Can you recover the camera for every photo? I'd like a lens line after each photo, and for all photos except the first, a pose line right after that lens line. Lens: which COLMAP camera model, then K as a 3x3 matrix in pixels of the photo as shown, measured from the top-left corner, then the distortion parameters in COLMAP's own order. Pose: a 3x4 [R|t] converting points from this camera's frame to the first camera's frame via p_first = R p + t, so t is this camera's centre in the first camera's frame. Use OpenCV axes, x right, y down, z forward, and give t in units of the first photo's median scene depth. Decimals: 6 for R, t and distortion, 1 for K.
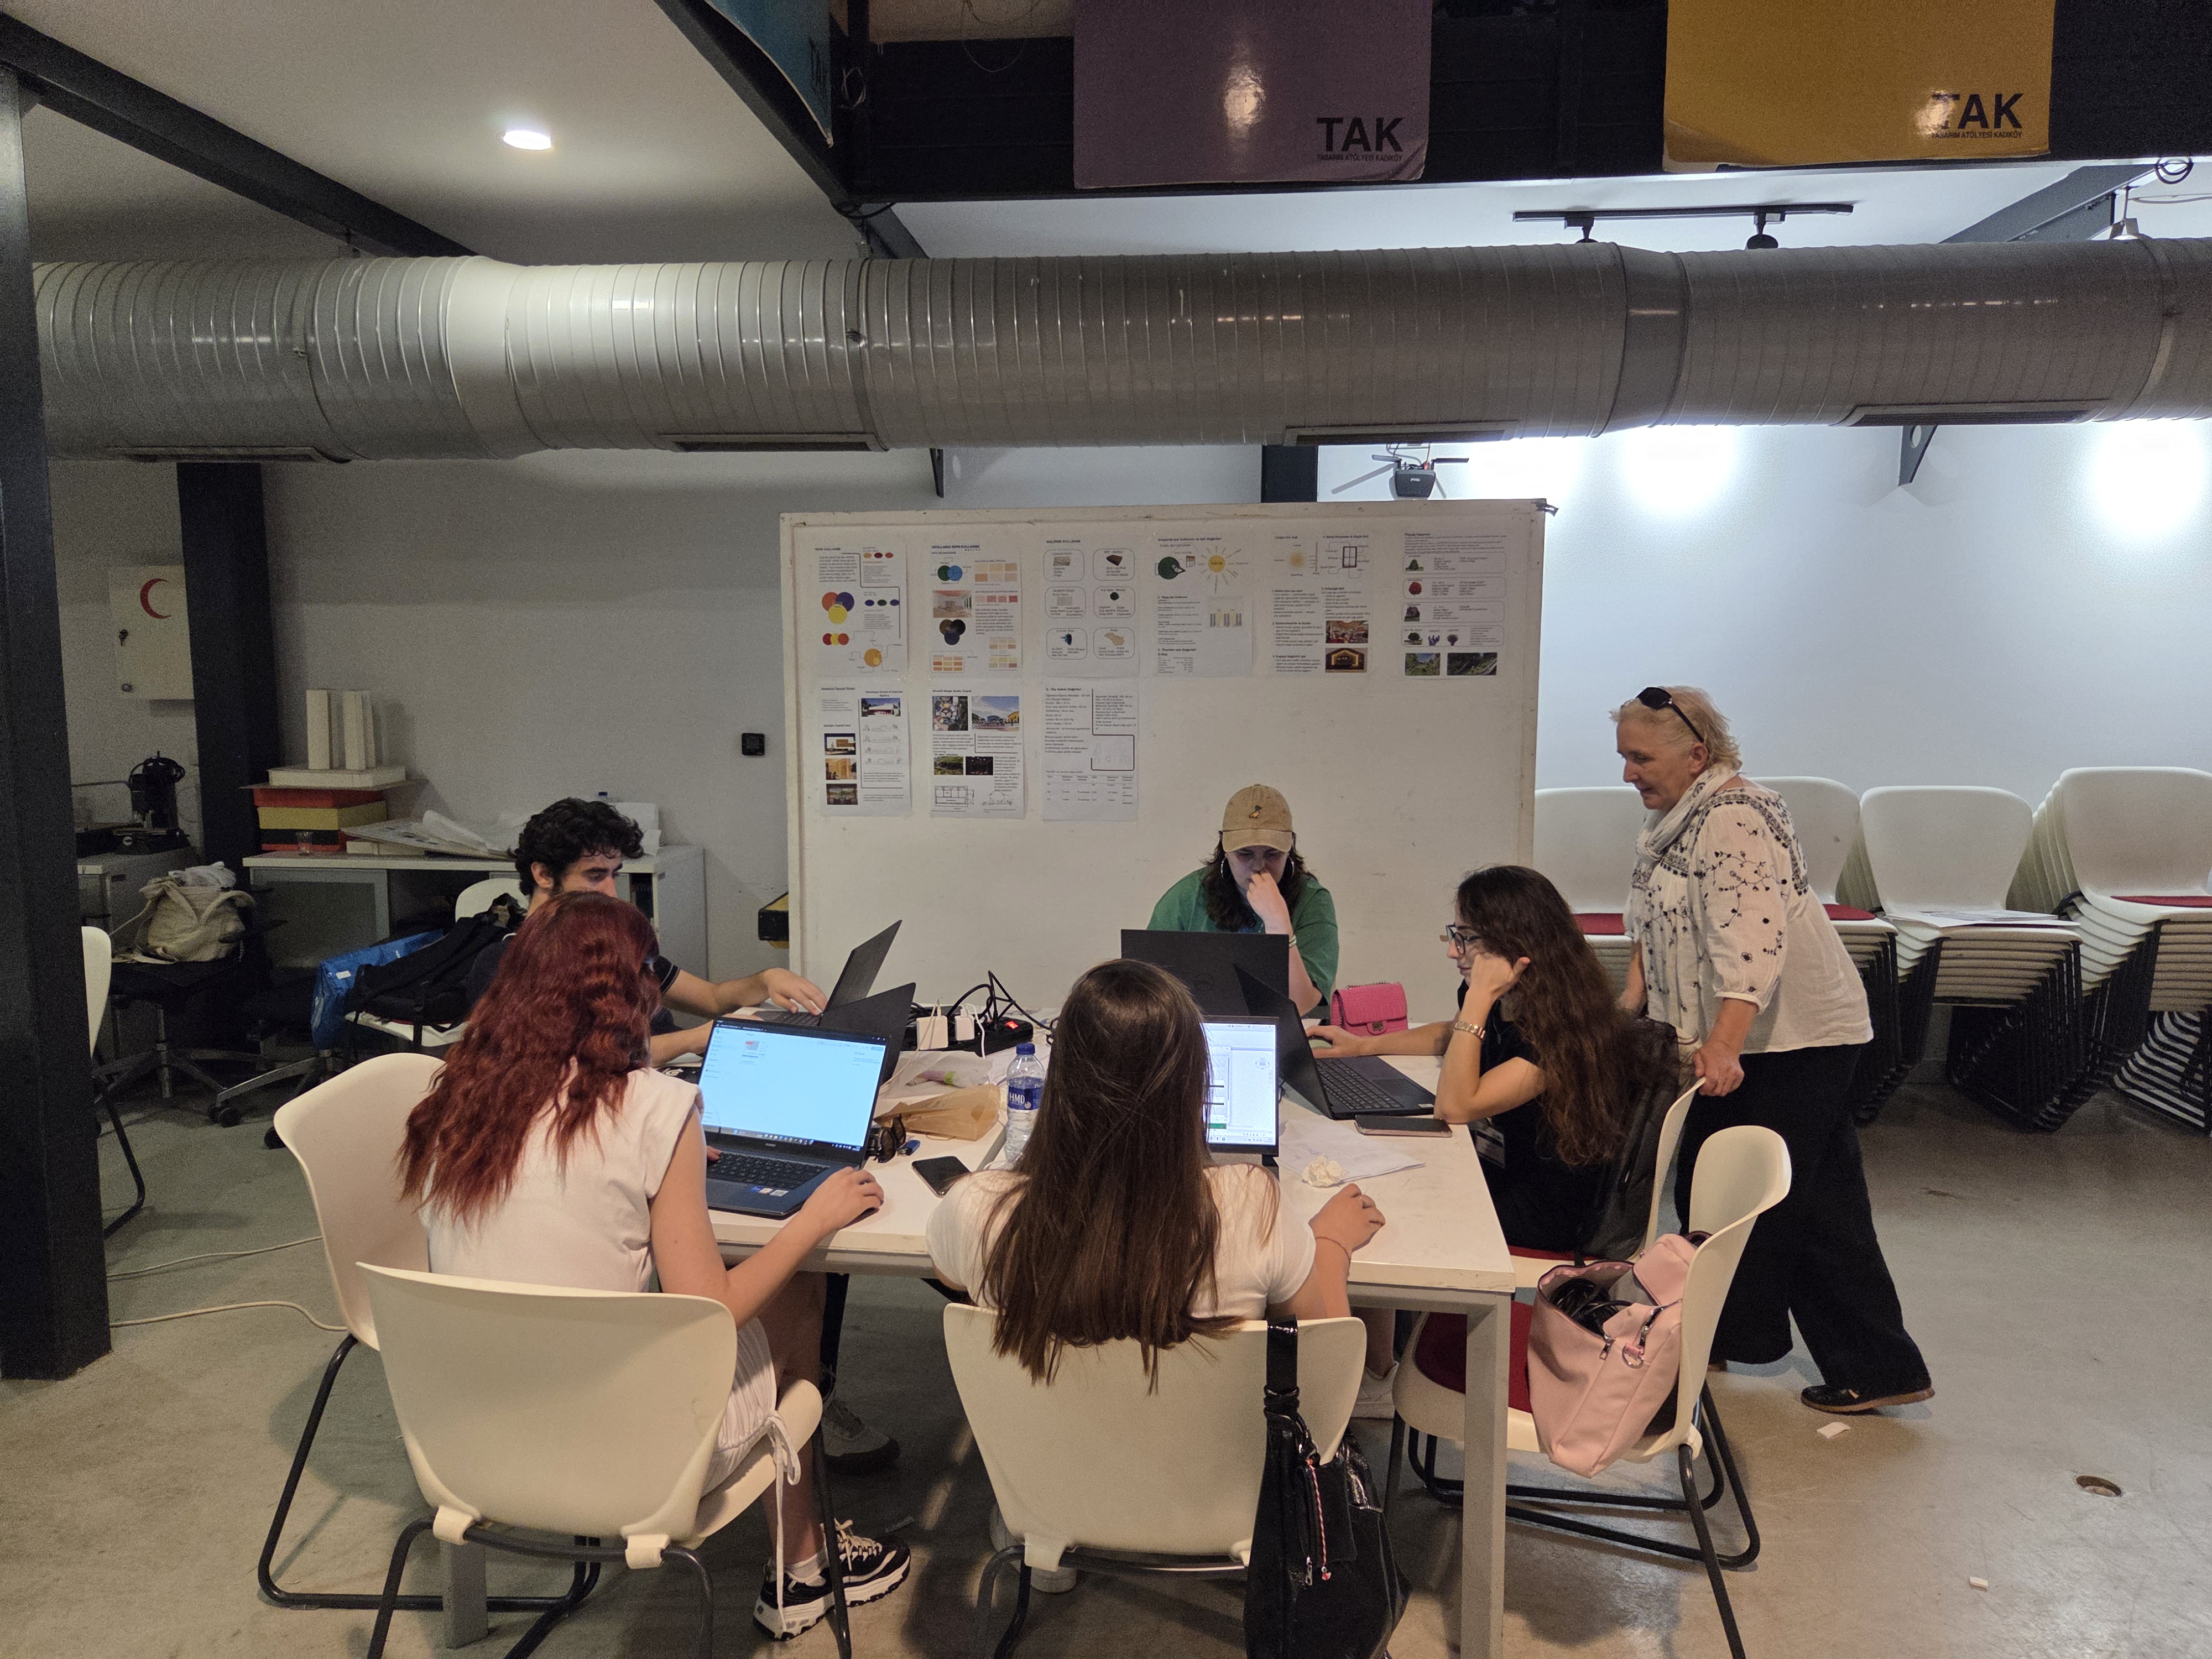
lens RADIAL K [[1473.7, 0, 1112.4], [0, 1473.7, 832.1], [0, 0, 1]] dist [0.051300, -0.020601]
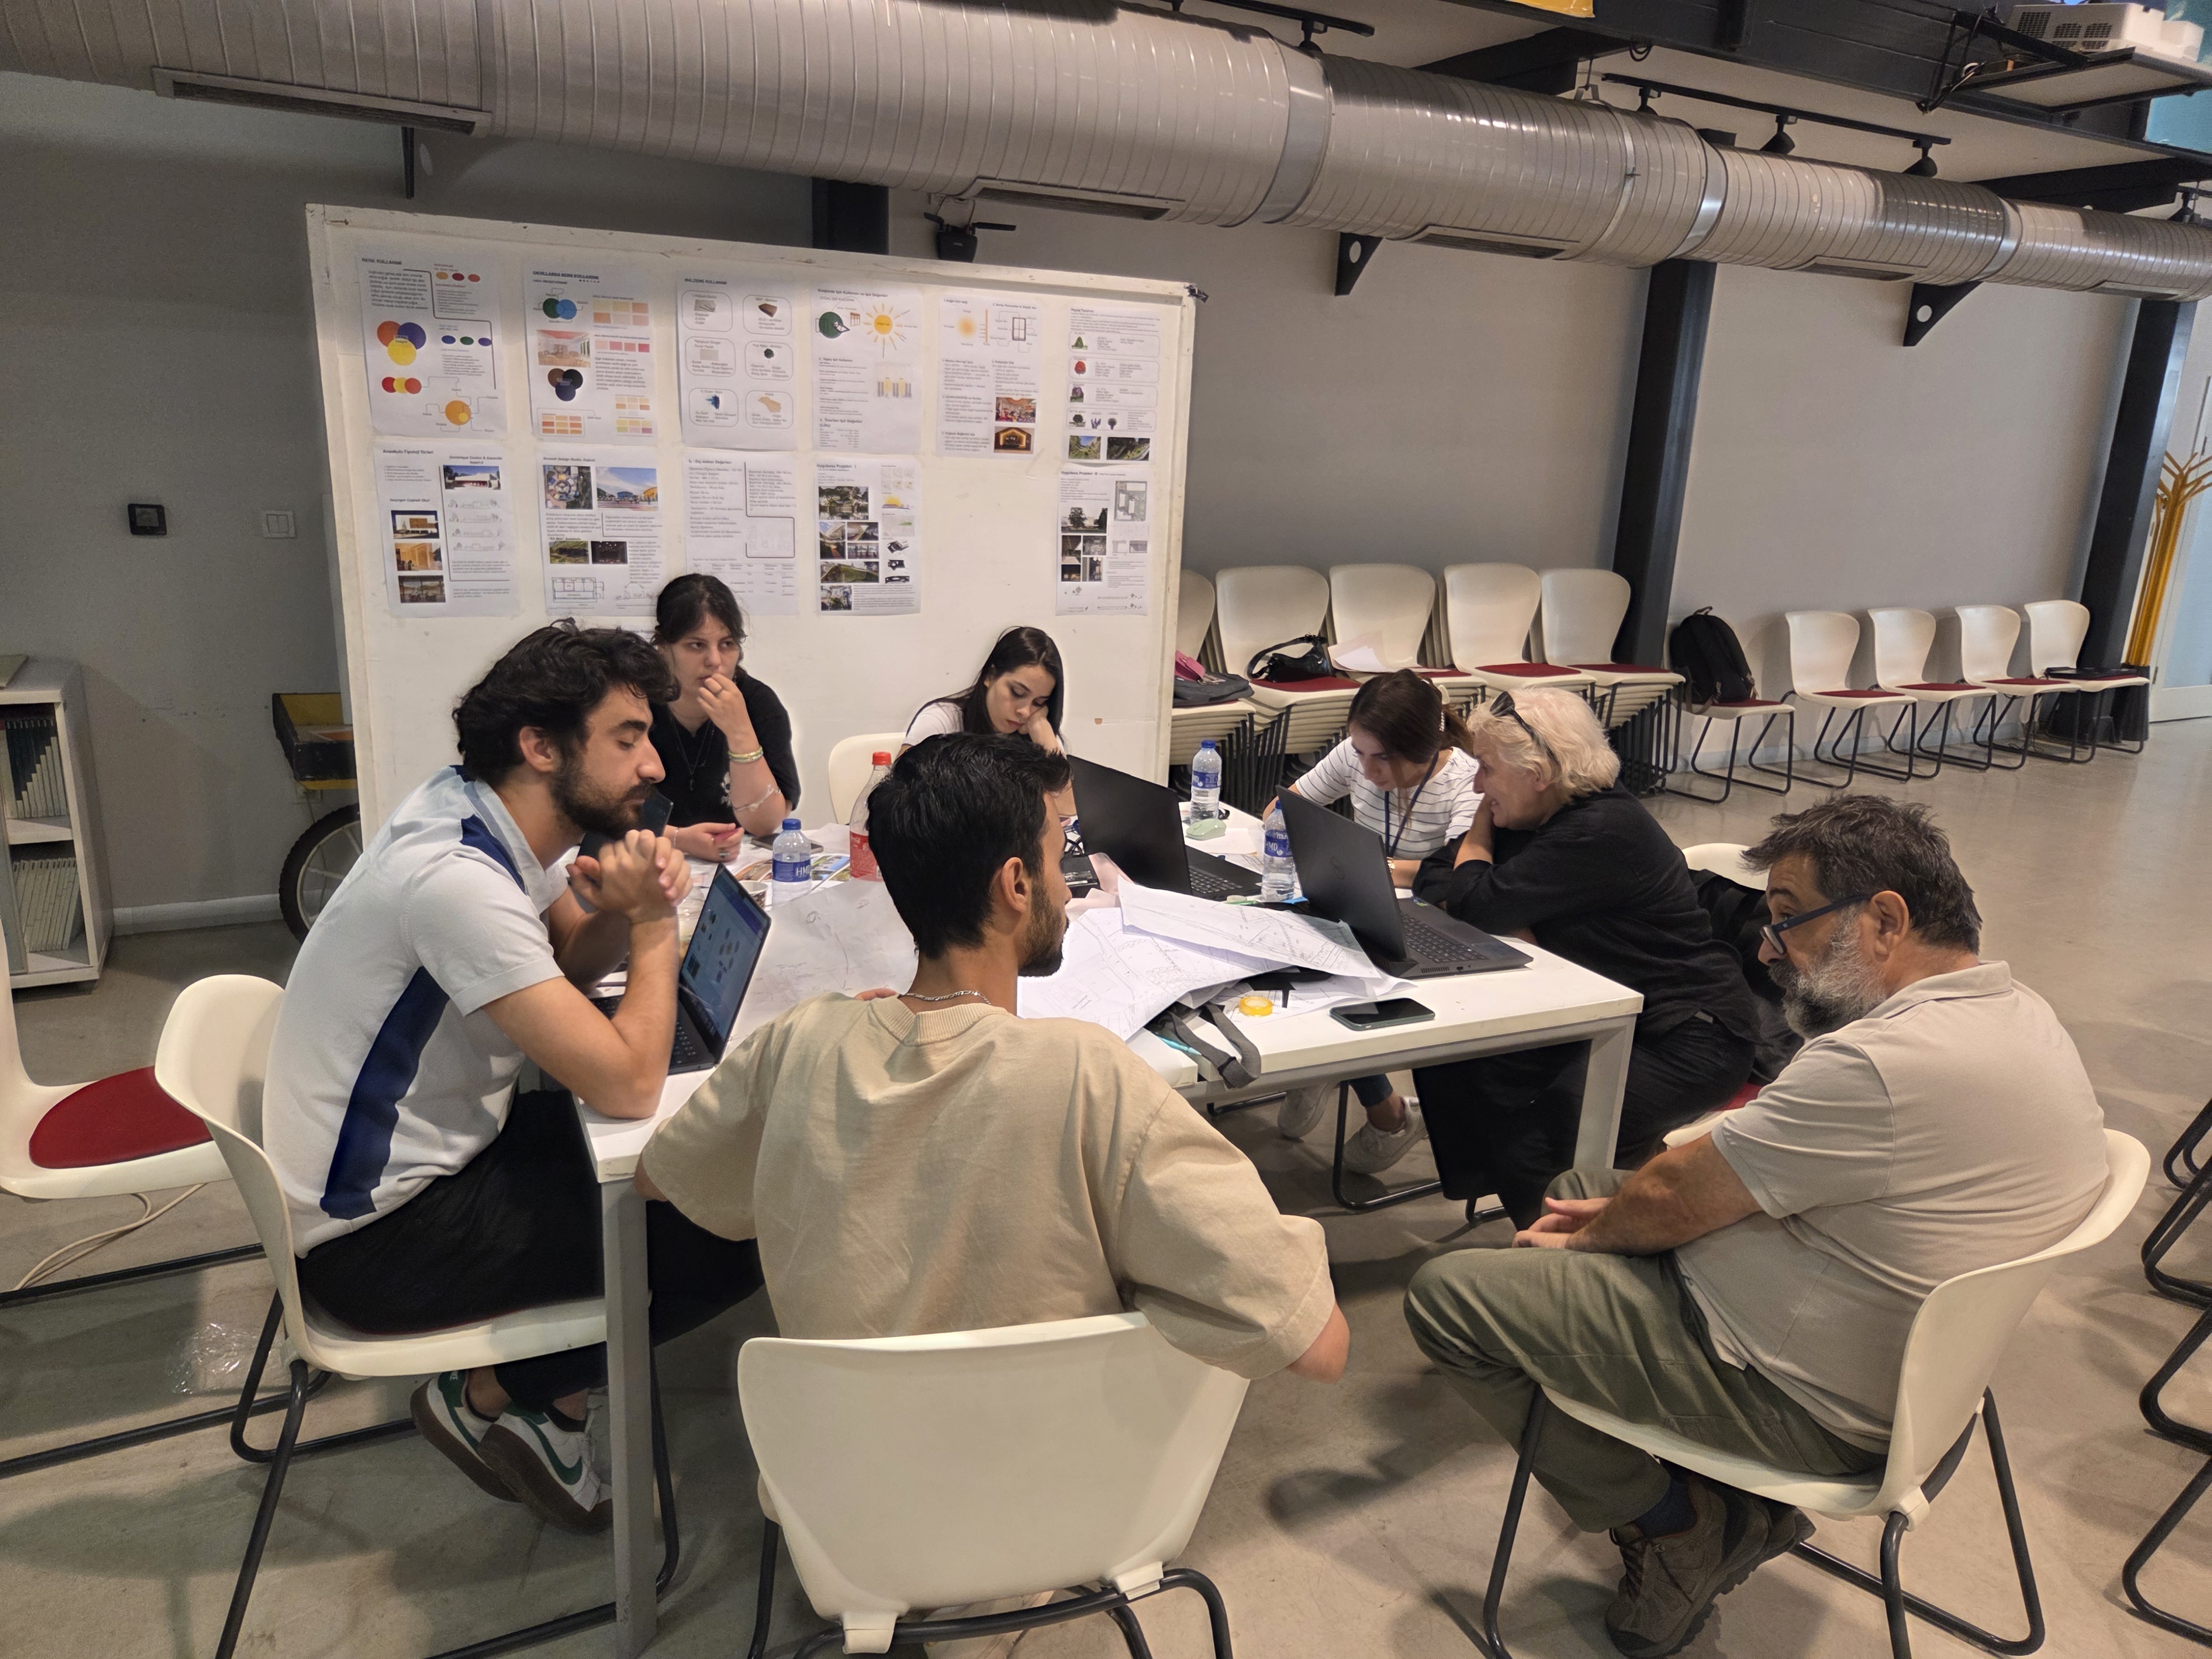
lens RADIAL K [[1473.7, 0, 1111.3], [0, 1473.7, 835.7], [0, 0, 1]] dist [0.051300, -0.020601]
pose [[0.838867, -0.109435, 0.533223, -0.322620], [0.026674, 0.986670, 0.160533, -0.013962], [-0.543683, -0.120443, 0.830604, 0.124154]]
